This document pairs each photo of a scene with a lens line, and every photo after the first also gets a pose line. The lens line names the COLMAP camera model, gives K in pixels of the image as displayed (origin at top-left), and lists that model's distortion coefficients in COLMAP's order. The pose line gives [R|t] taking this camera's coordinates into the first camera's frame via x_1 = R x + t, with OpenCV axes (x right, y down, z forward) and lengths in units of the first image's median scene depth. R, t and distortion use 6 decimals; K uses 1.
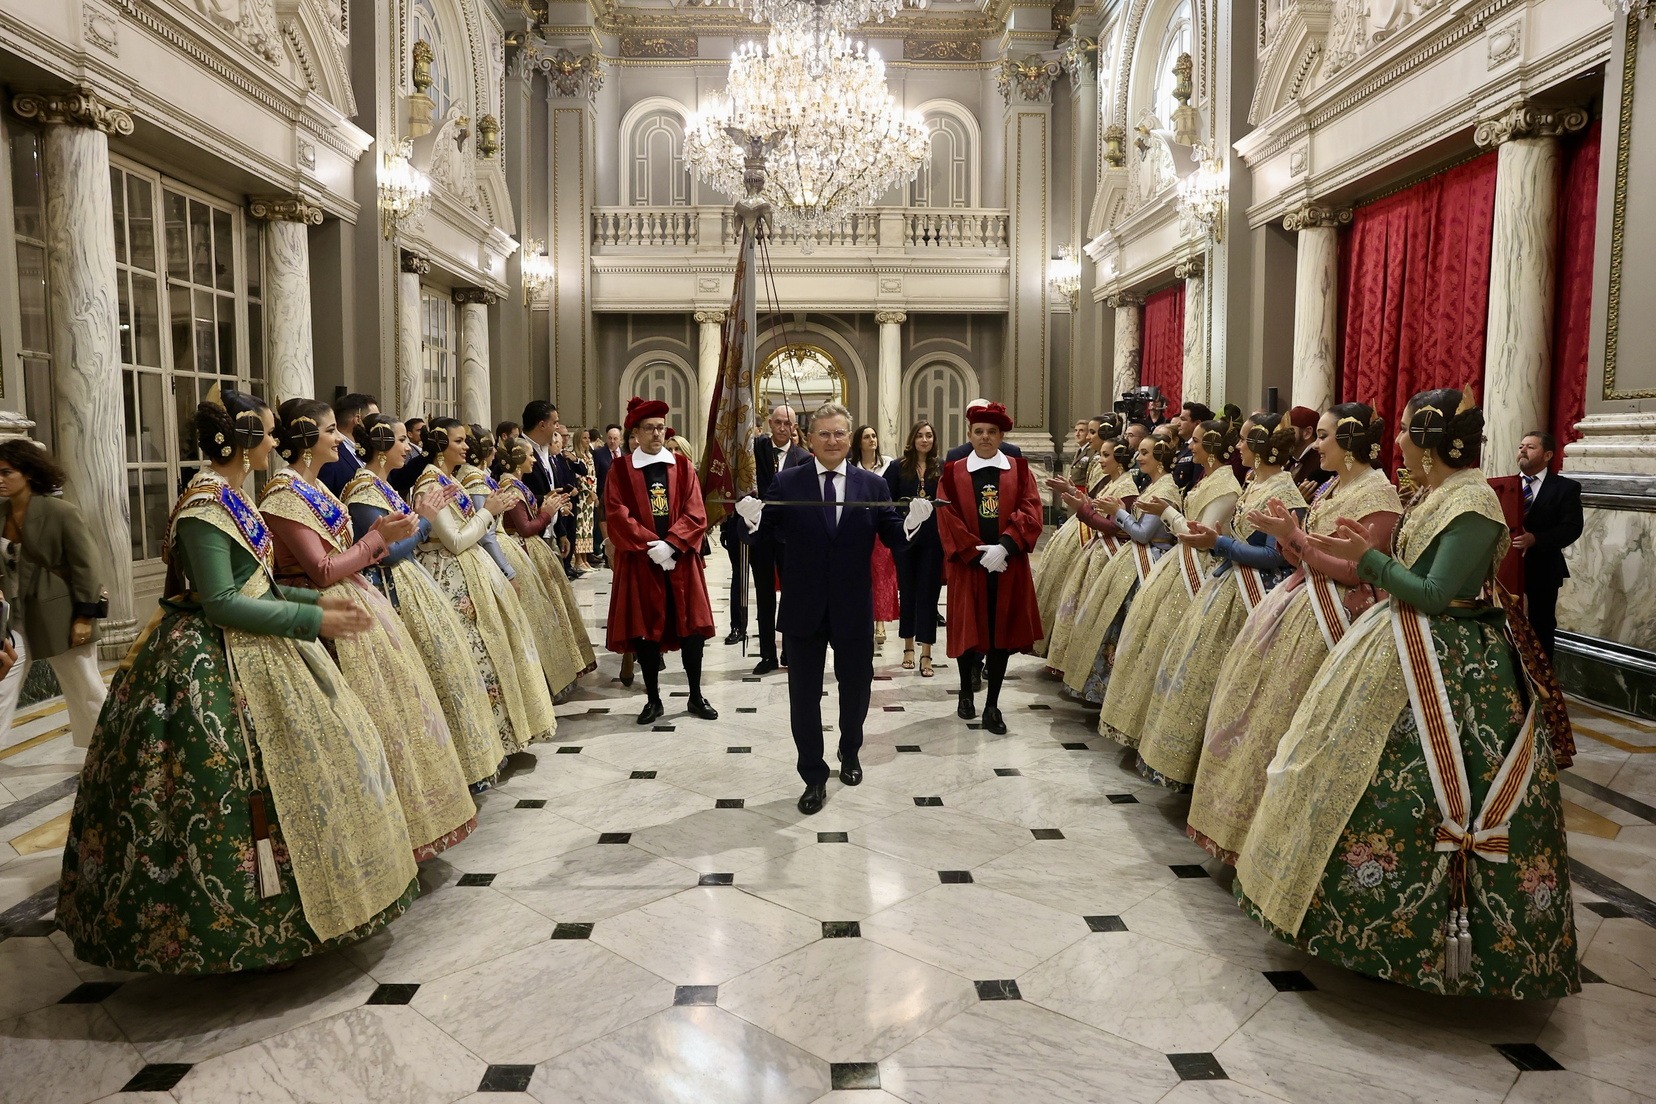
lens RADIAL K [[1139.2, 0, 833.4], [0, 1139.2, 555.4], [0, 0, 1]] dist [-0.036065, 0.002030]
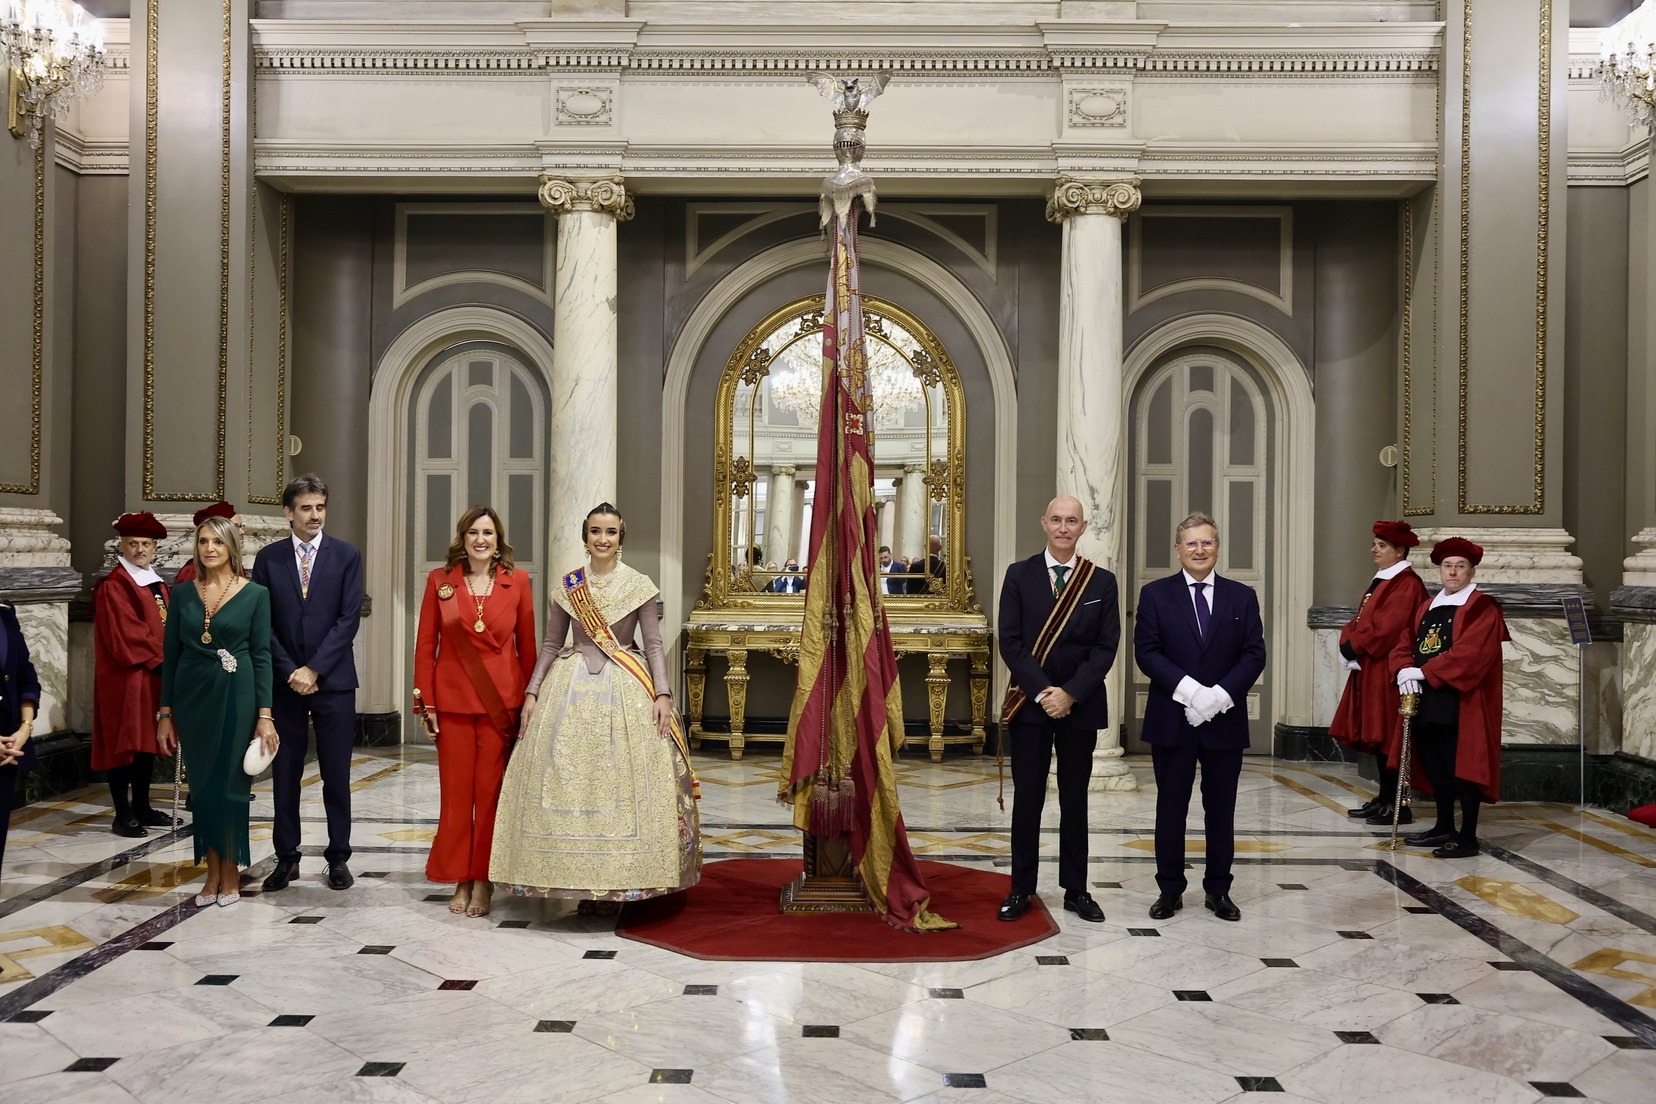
lens RADIAL K [[1484.3, 0, 828.0], [0, 1484.3, 552.0], [0, 0, 1]] dist [0.030464, 0.005687]
pose [[0.998543, 0.010839, -0.052864, -0.006518], [-0.016129, 0.994787, -0.100691, -0.051403], [0.051497, 0.101397, 0.993512, 0.535109]]
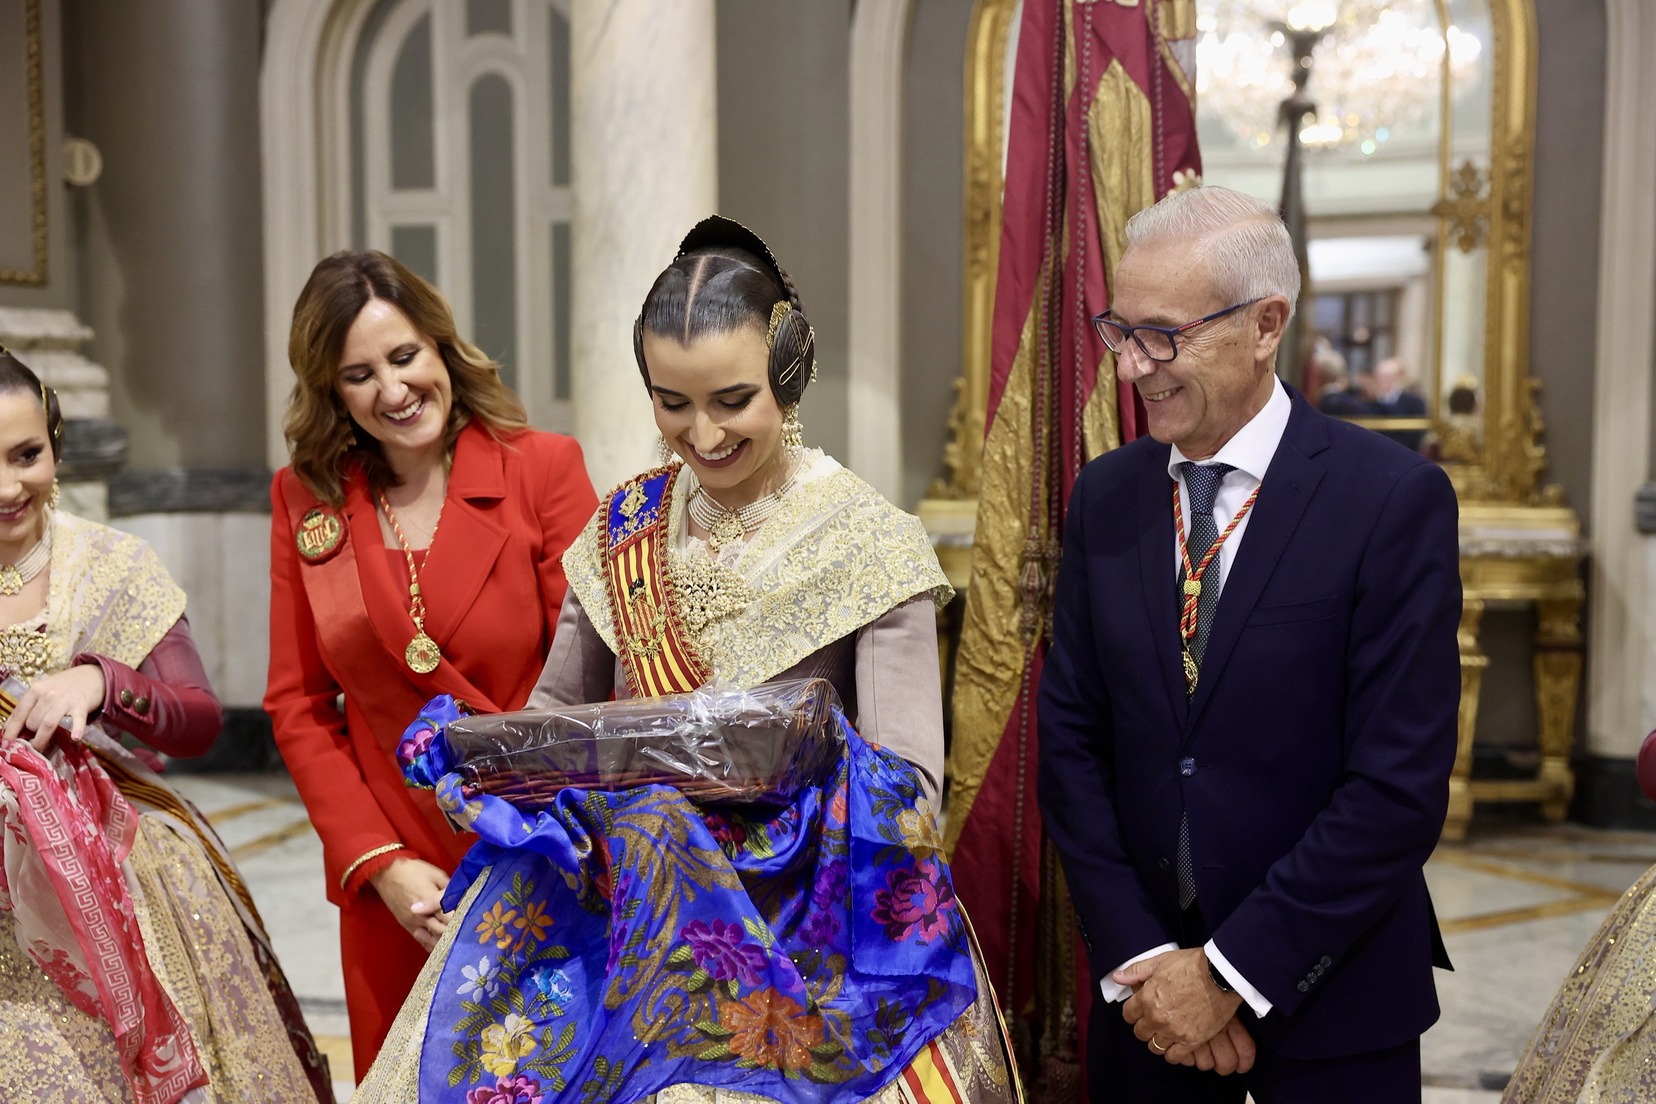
lens RADIAL K [[2419.0, 0, 828.0], [0, 2419.0, 552.0], [0, 0, 1]] dist [0.110008, 0.019794]
pose [[0.968459, 0.017466, -0.248561, 0.003674], [-0.024522, 0.999379, -0.025321, -0.063996], [0.247965, 0.030617, 0.968285, 0.662738]]
